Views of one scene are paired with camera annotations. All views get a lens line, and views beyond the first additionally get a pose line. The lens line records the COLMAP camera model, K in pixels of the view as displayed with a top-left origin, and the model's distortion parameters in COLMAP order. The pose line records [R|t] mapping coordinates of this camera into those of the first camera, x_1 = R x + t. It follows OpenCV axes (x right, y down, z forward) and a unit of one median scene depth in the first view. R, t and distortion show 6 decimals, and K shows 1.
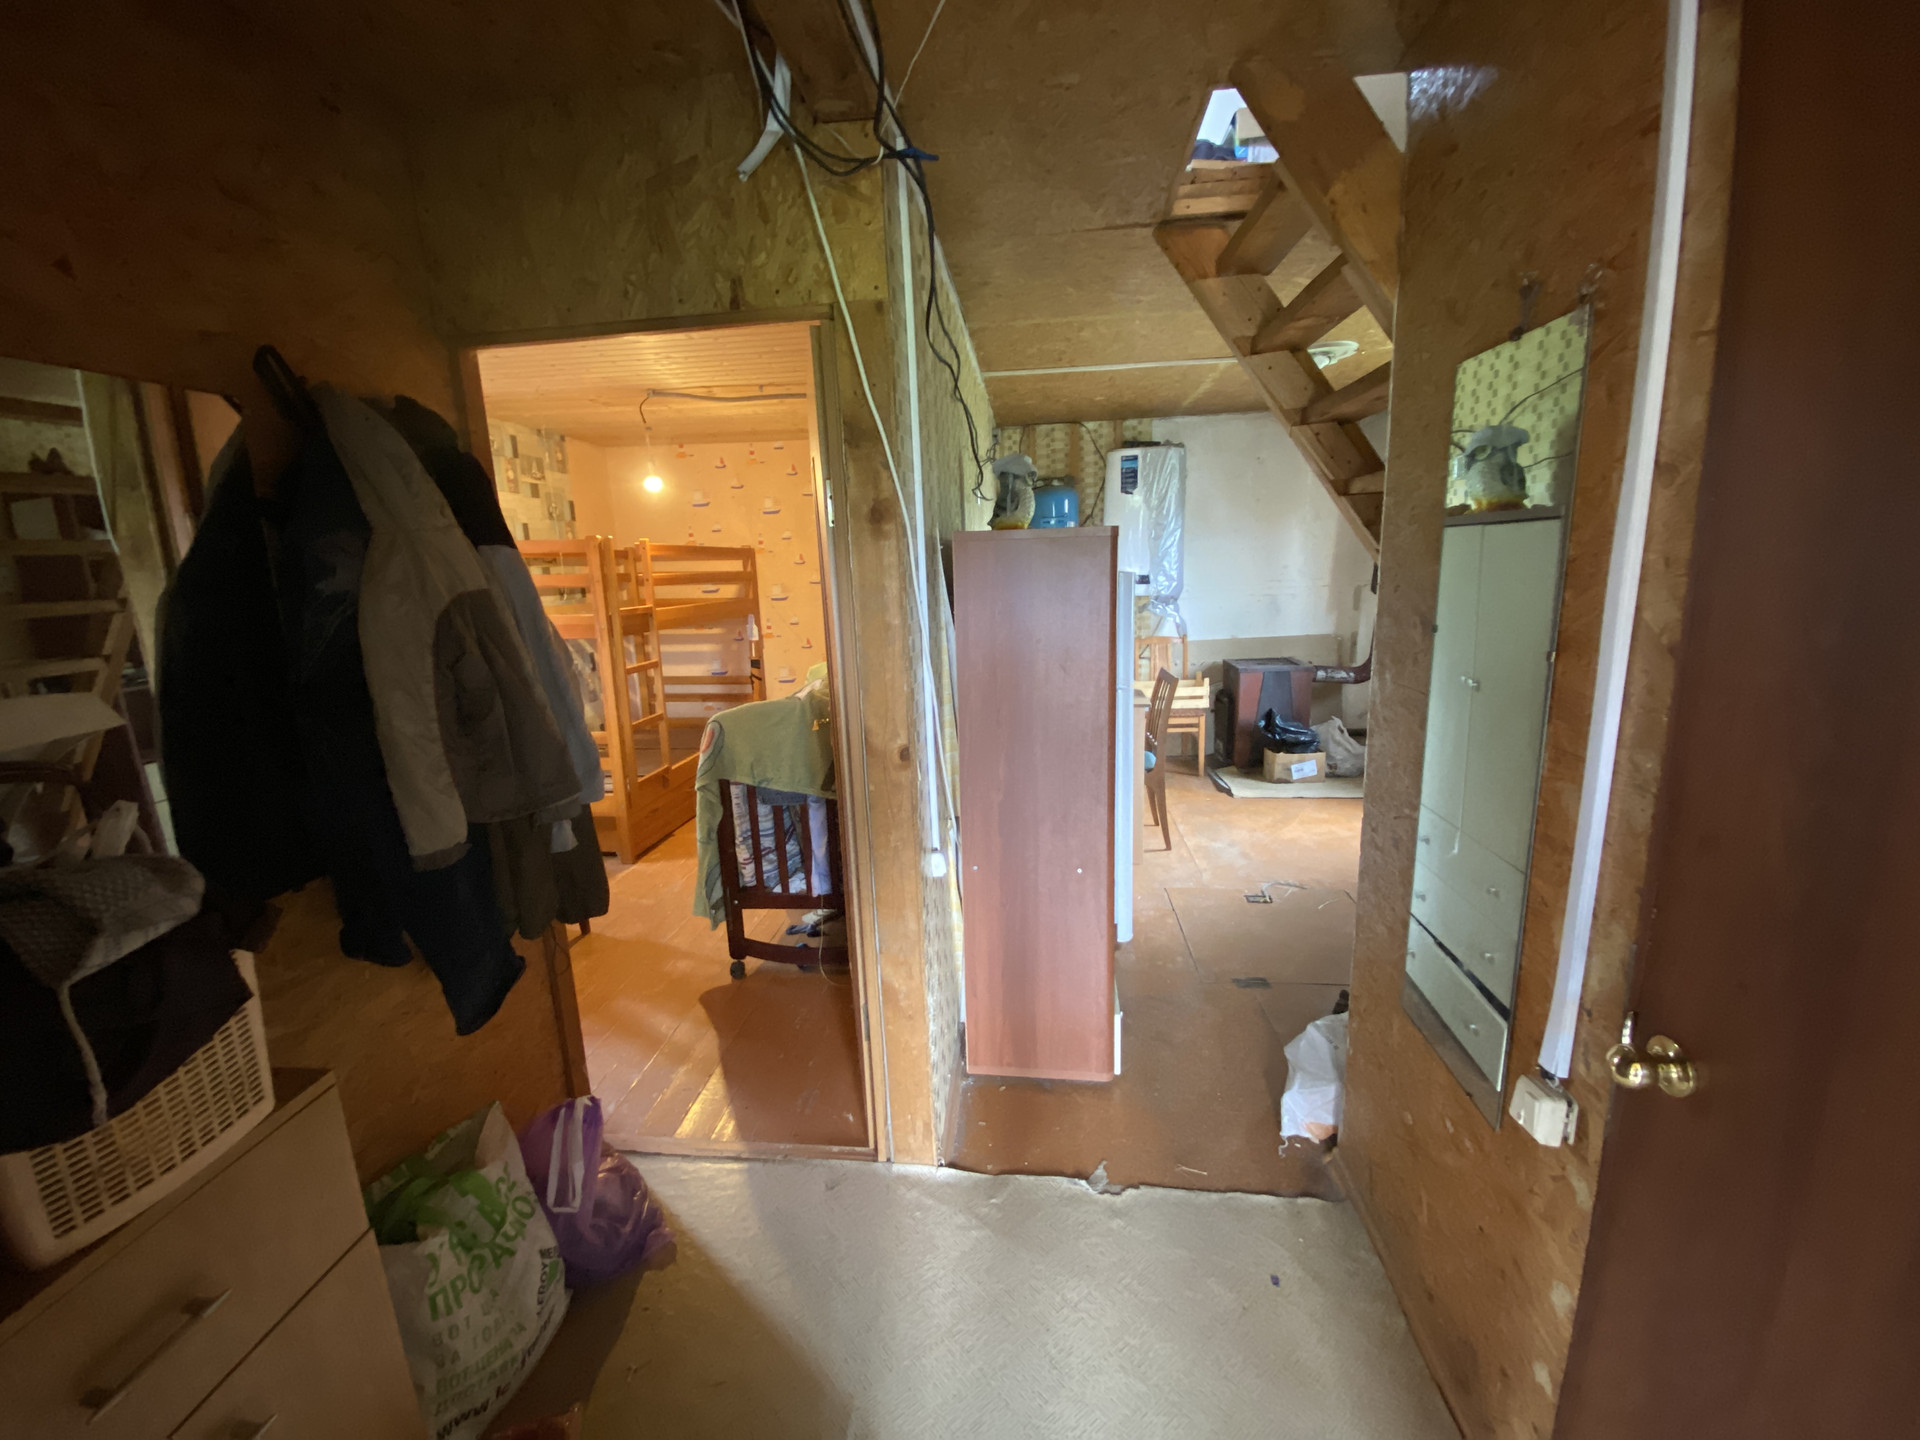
lens RADIAL K [[775.0, 0, 963.1], [0, 775.0, 716.6], [0, 0, 1]] dist [0.030722, -0.030466]
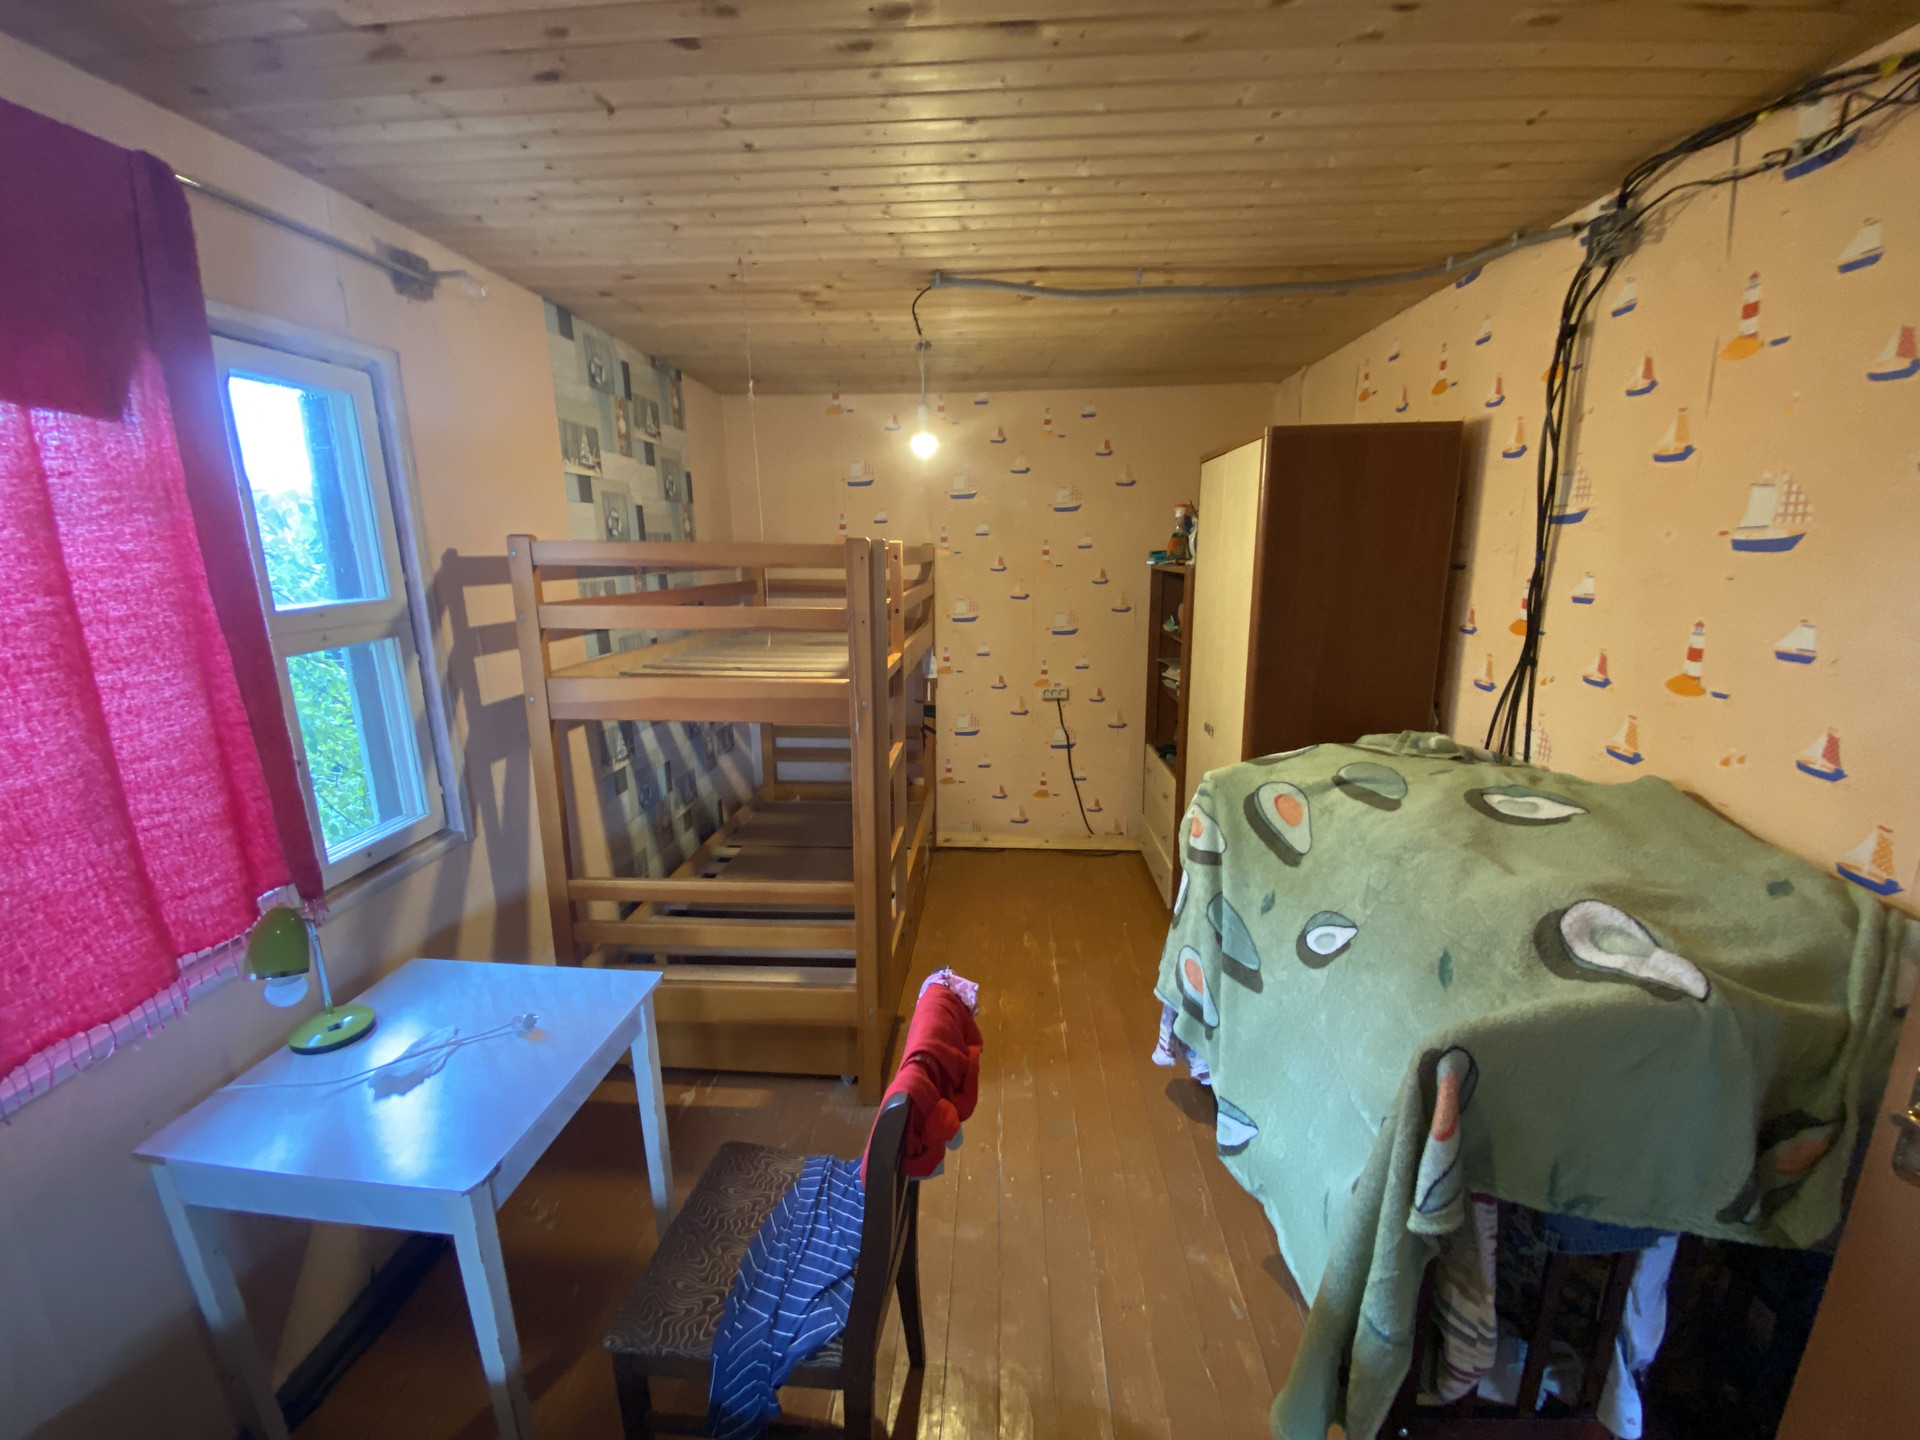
lens RADIAL K [[776.3, 0, 960.8], [0, 776.3, 716.7], [0, 0, 1]] dist [0.009979, -0.017127]
pose [[0.998482, 0.012178, 0.053723, -0.306007], [-0.013300, 0.999700, 0.020578, -0.085488], [-0.053456, -0.021261, 0.998344, 0.326319]]
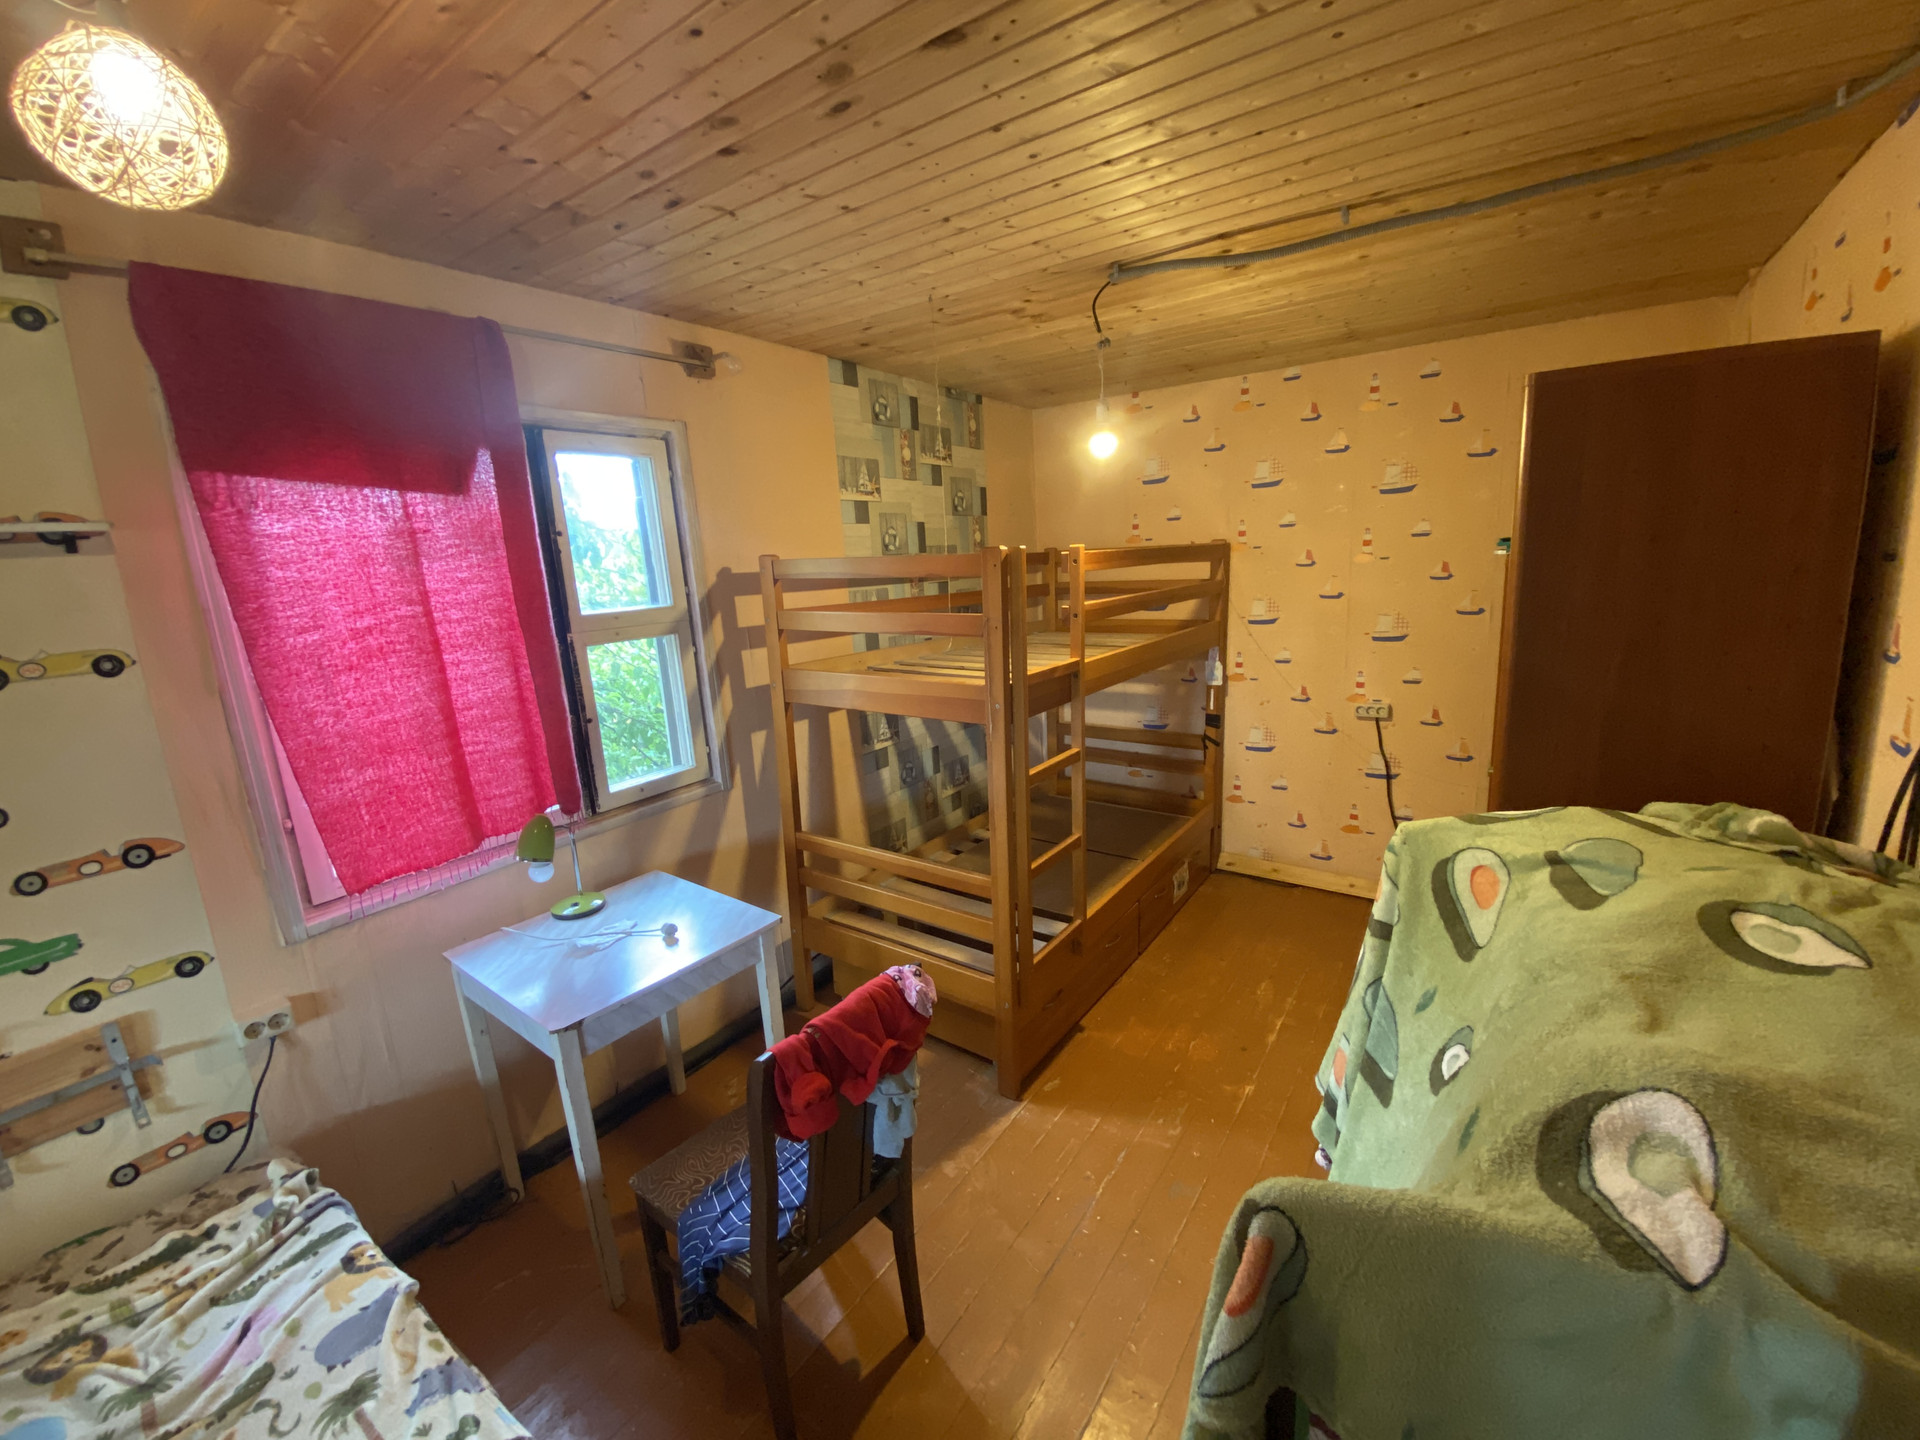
lens RADIAL K [[775.0, 0, 963.1], [0, 775.0, 716.6], [0, 0, 1]] dist [0.030722, -0.030466]
pose [[0.875686, 0.088251, -0.474748, -0.155684], [-0.074189, 0.996073, 0.048317, -0.096424], [0.477148, -0.007089, 0.878794, 0.354982]]
